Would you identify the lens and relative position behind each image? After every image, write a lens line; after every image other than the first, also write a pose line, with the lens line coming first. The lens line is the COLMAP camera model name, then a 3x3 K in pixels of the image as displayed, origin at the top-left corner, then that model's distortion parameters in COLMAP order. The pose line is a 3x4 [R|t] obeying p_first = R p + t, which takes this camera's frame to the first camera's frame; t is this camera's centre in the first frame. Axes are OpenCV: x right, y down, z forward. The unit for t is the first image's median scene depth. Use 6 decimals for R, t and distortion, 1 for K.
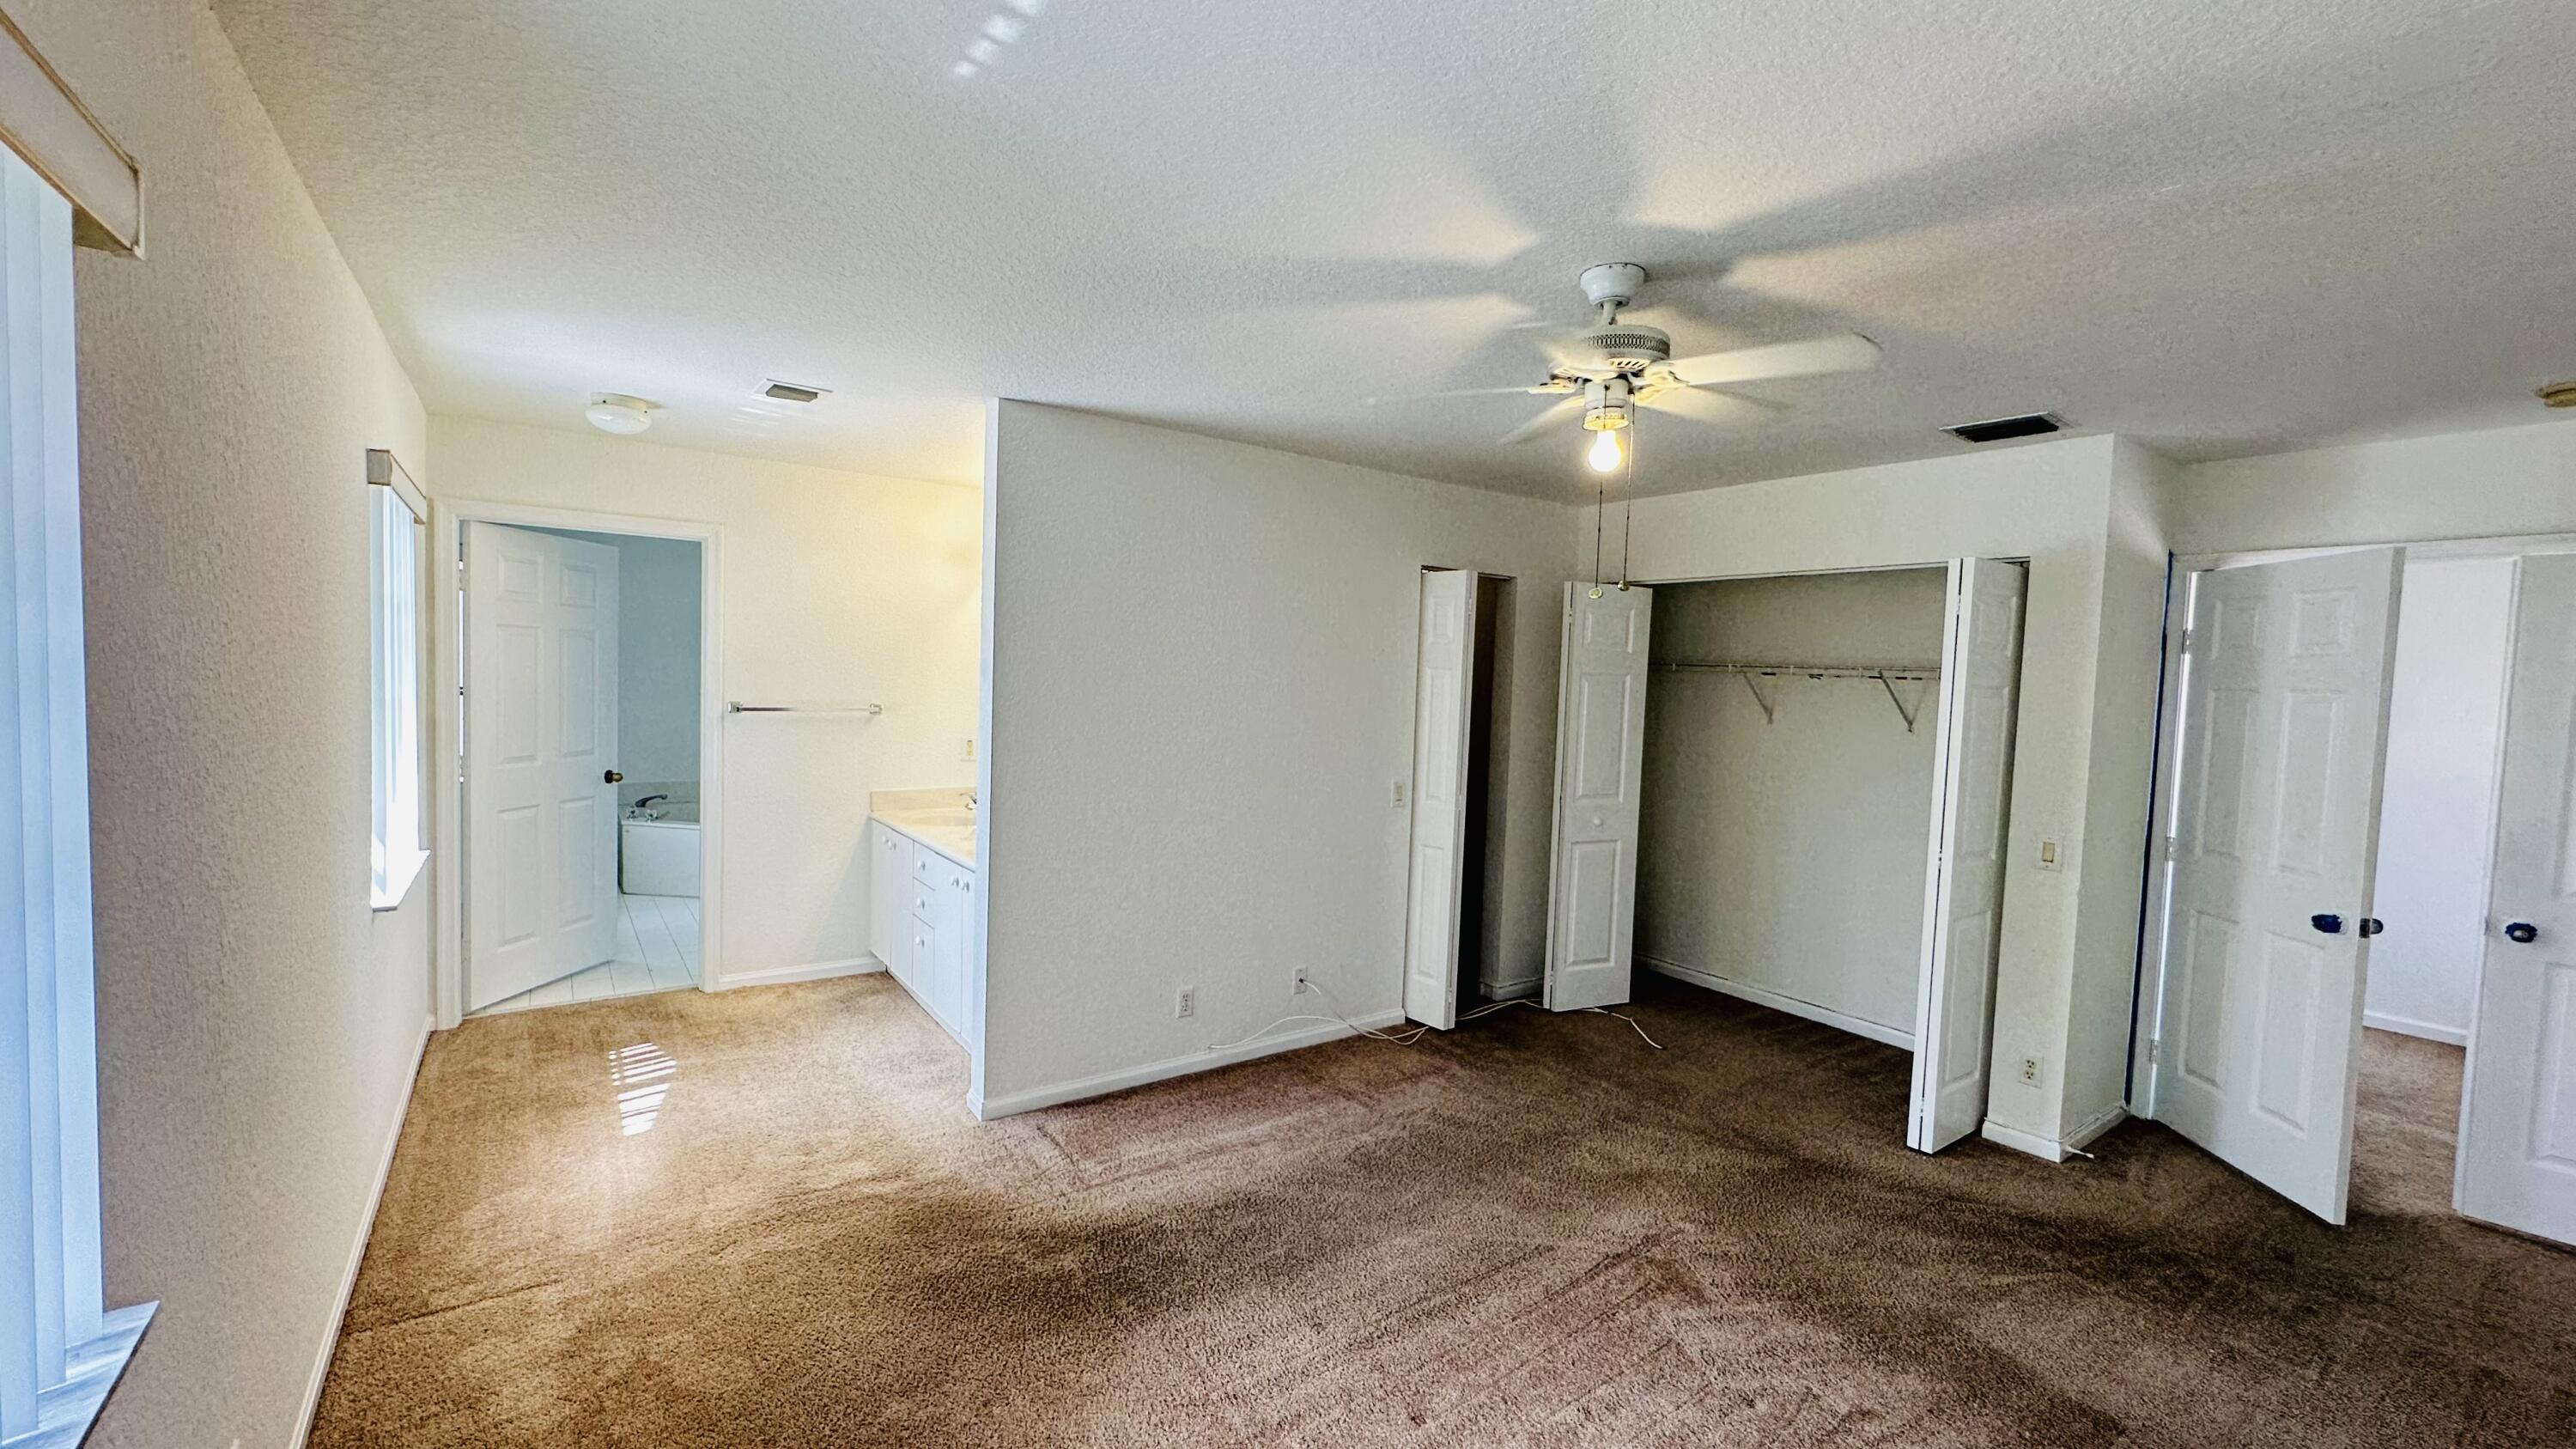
lens RADIAL K [[1024.7, 0, 1272.3], [0, 1024.7, 733.0], [0, 0, 1]] dist [-0.003411, 0.000677]
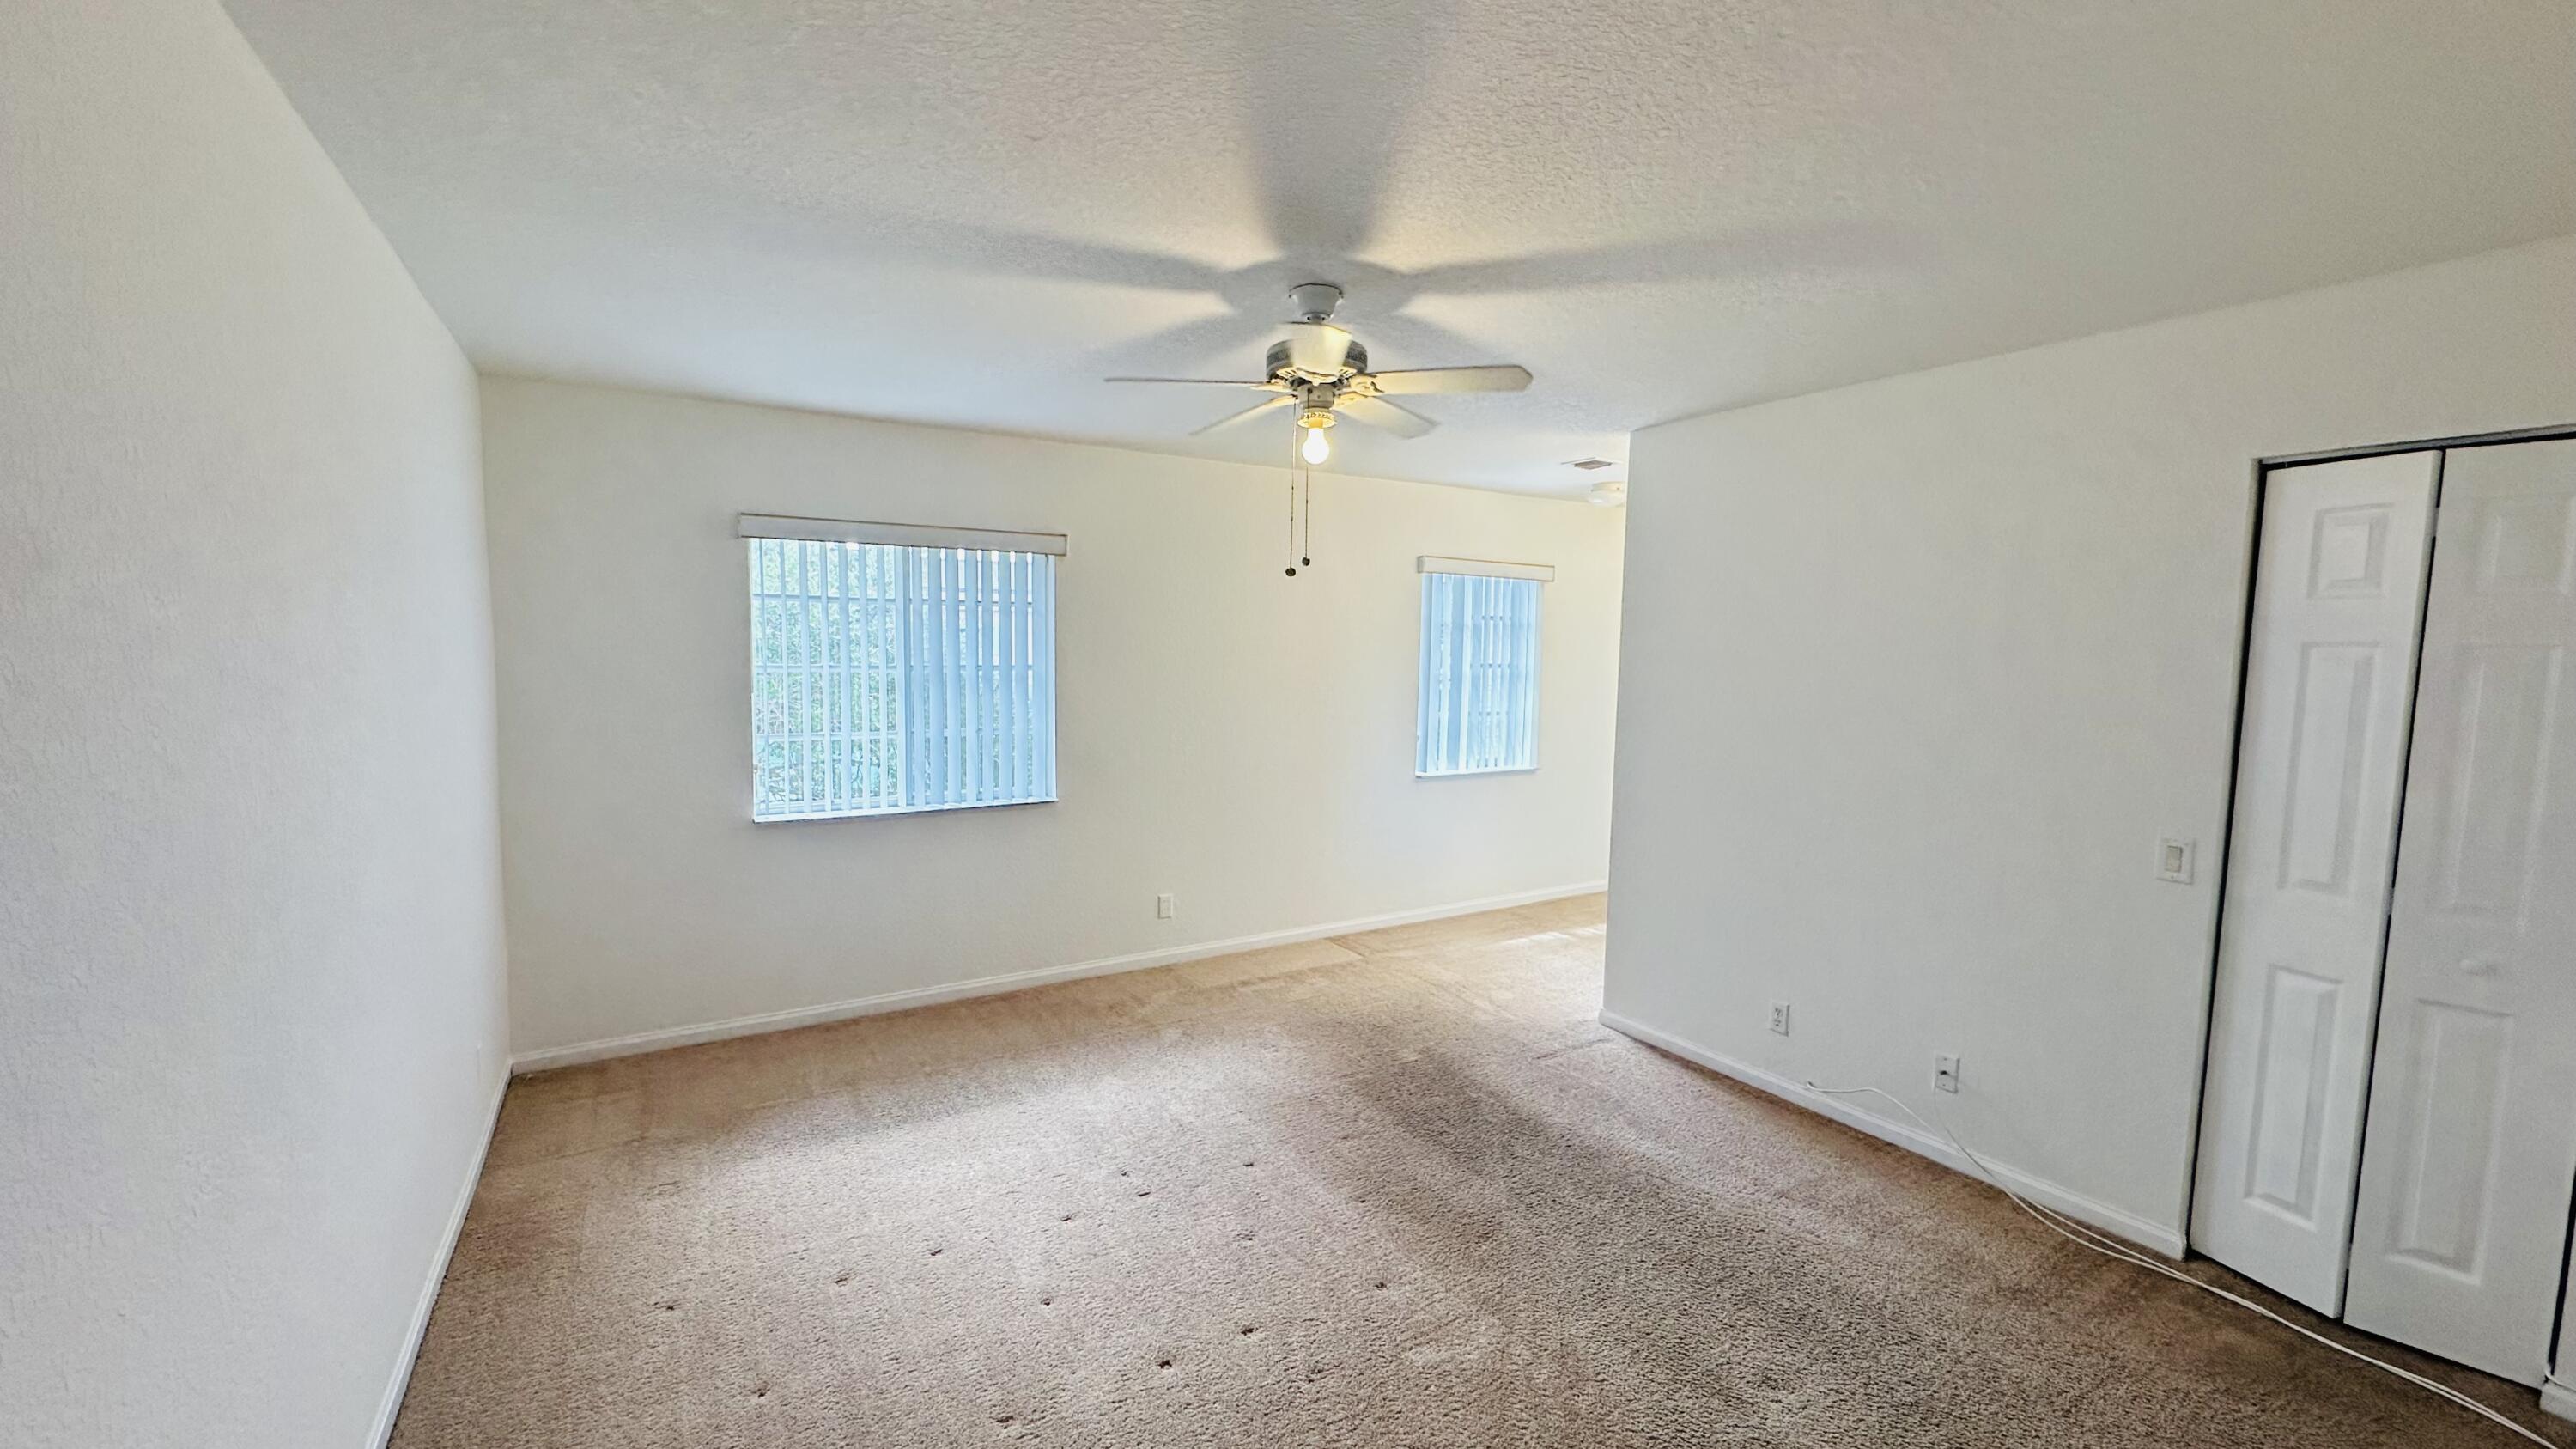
lens RADIAL K [[1024.7, 0, 1278.6], [0, 1024.7, 737.5], [0, 0, 1]] dist [-0.003411, 0.000677]
pose [[-0.085958, 0.060152, -0.994481, 1.054314], [-0.062933, 0.995855, 0.065674, -0.024342], [0.994309, 0.068230, -0.081816, 0.753357]]
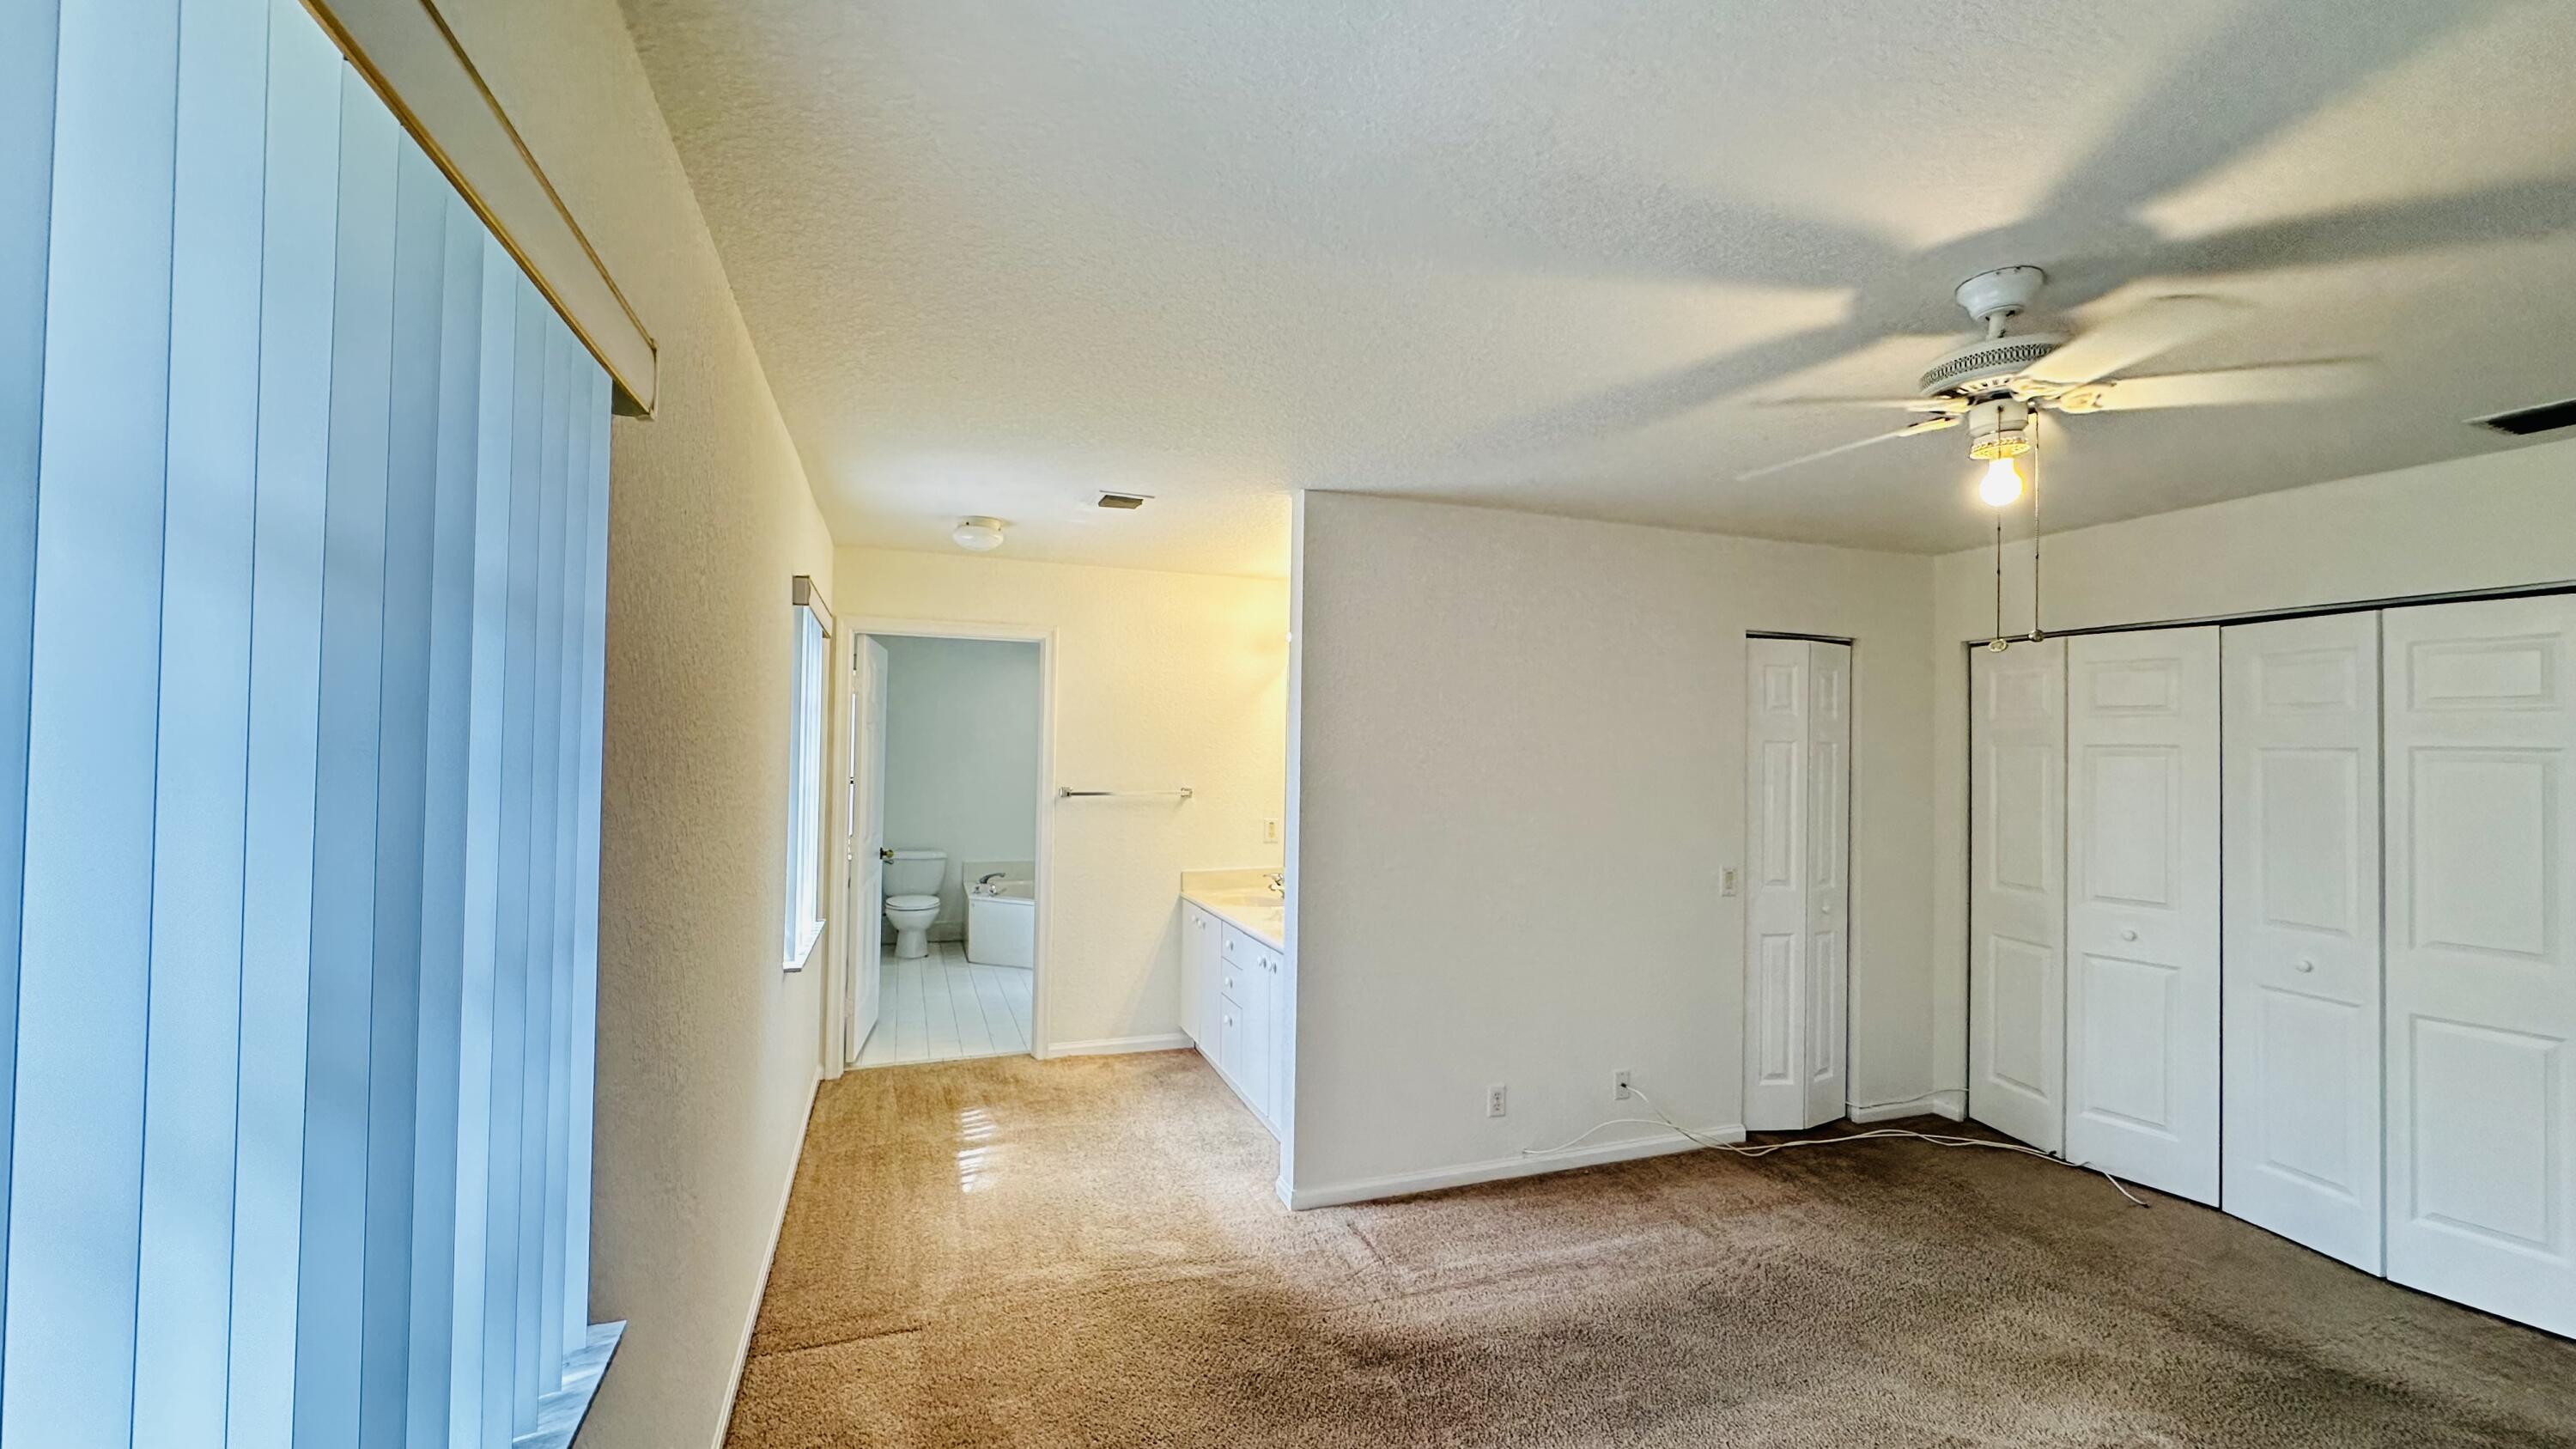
lens RADIAL K [[1024.7, 0, 1274.3], [0, 1024.7, 733.6], [0, 0, 1]] dist [-0.003411, 0.000677]
pose [[0.962629, -0.024861, -0.269679, -0.023896], [0.003240, 0.996764, -0.080323, 0.001298], [0.270803, 0.076448, 0.959594, 0.018086]]
